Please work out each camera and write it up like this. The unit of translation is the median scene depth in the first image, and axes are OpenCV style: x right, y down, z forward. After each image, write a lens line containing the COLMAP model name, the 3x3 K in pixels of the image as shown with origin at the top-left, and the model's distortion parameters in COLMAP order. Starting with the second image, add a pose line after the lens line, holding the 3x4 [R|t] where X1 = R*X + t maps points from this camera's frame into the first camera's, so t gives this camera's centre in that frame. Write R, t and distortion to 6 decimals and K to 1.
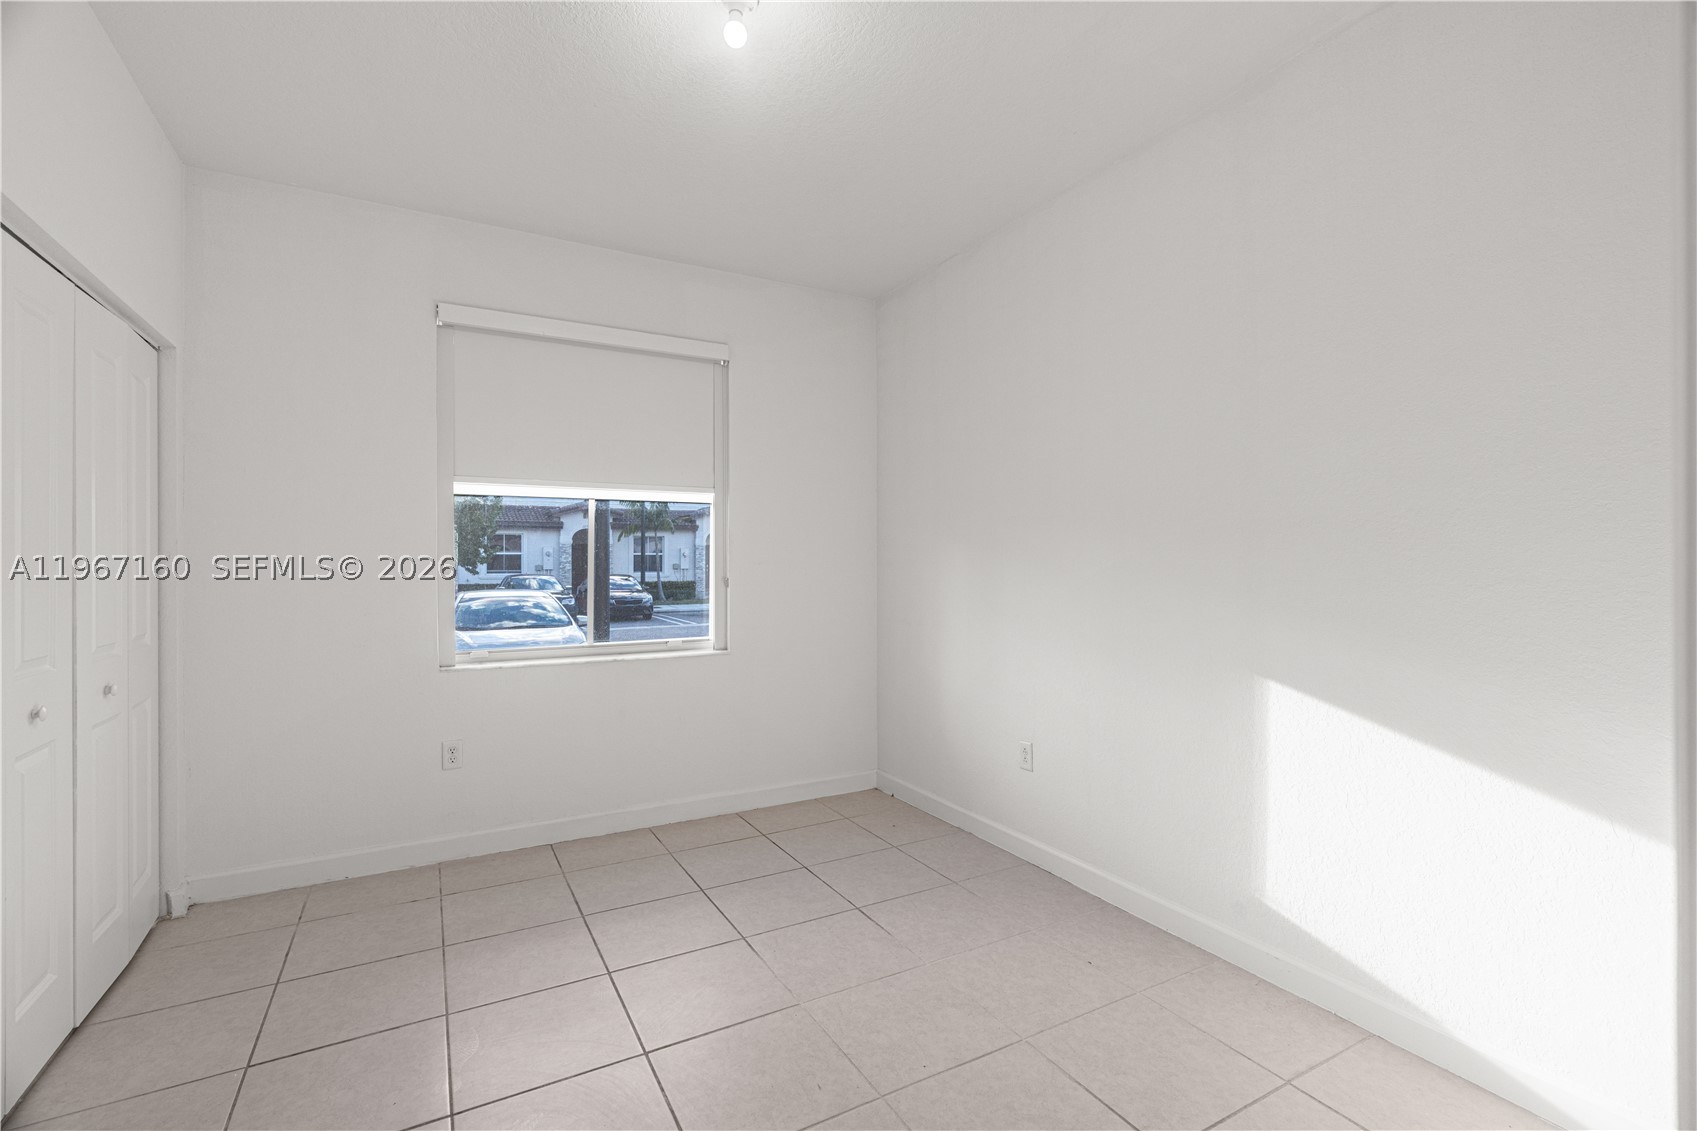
lens RADIAL K [[763.5, 0, 854.6], [0, 763.5, 560.6], [0, 0, 1]] dist [-0.006104, 0.002271]
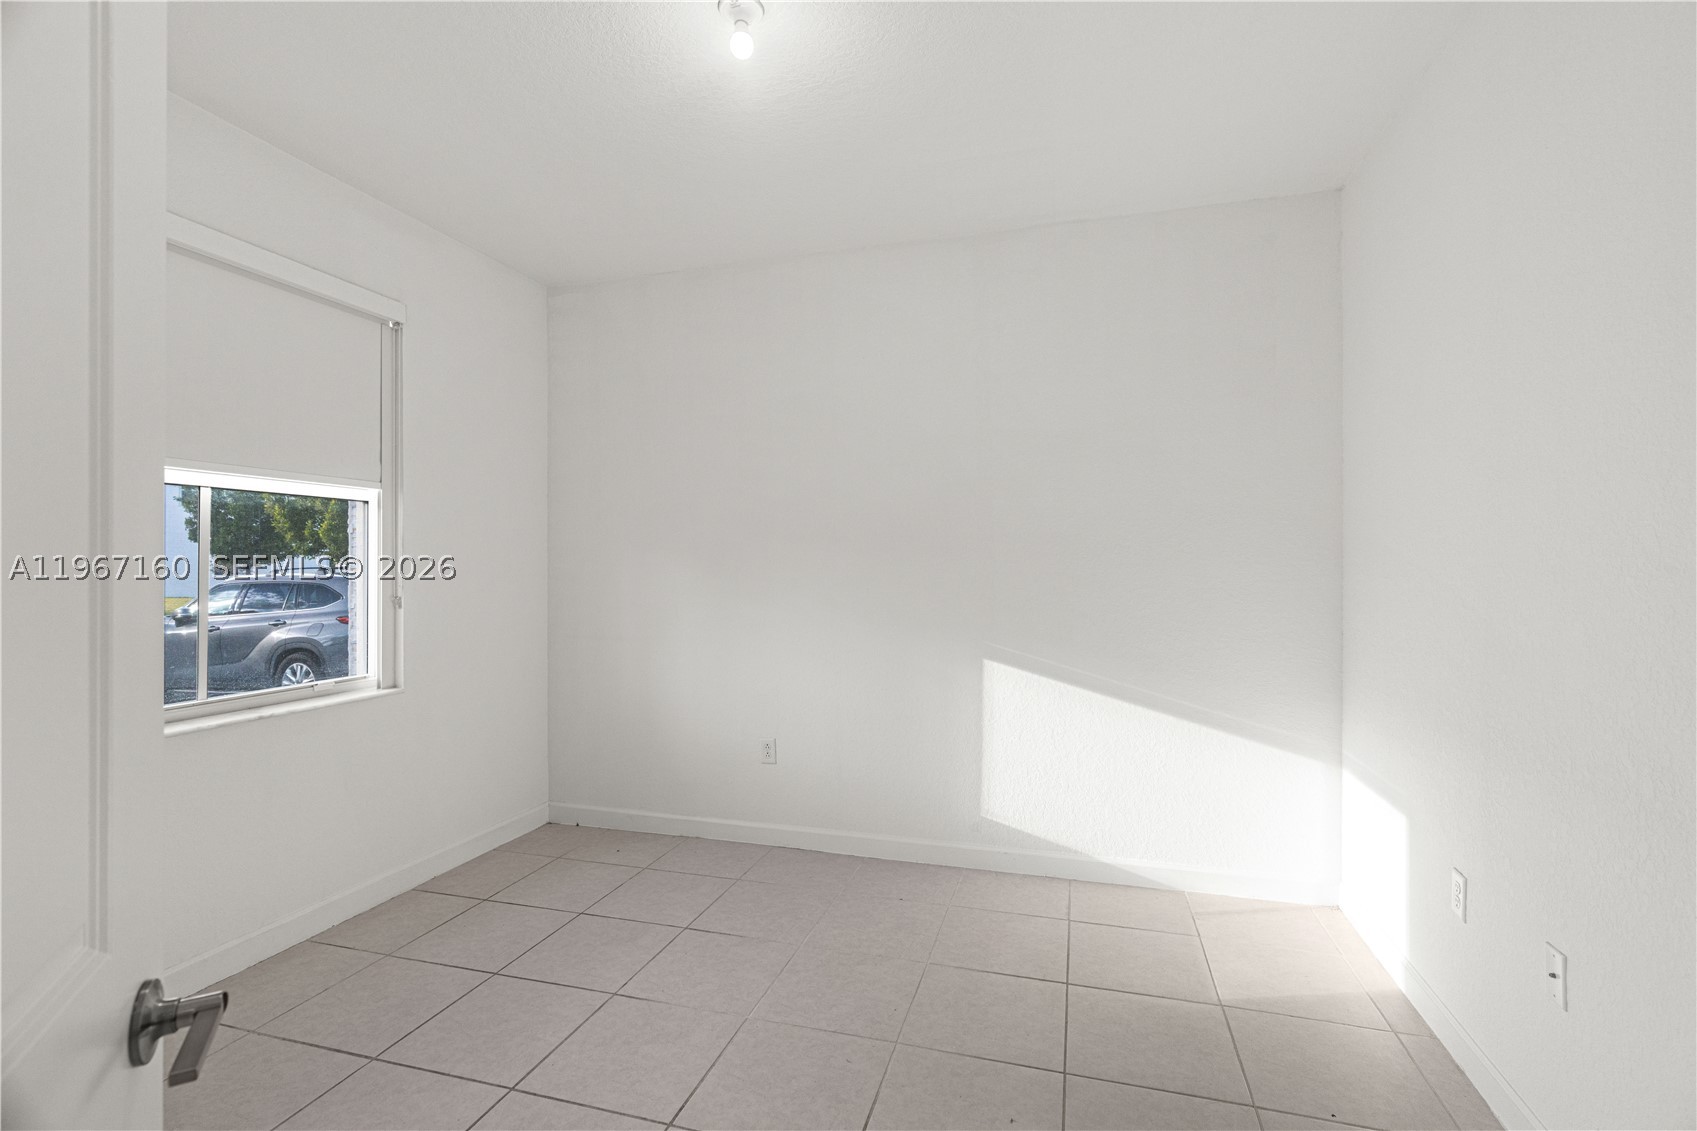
lens RADIAL K [[763.5, 0, 859.9], [0, 763.5, 568.7], [0, 0, 1]] dist [-0.006104, 0.002271]
pose [[0.711313, -0.000273, 0.702875, -0.387016], [-0.003815, 0.999984, 0.004250, -0.011884], [-0.702865, -0.005705, 0.711300, 0.101500]]
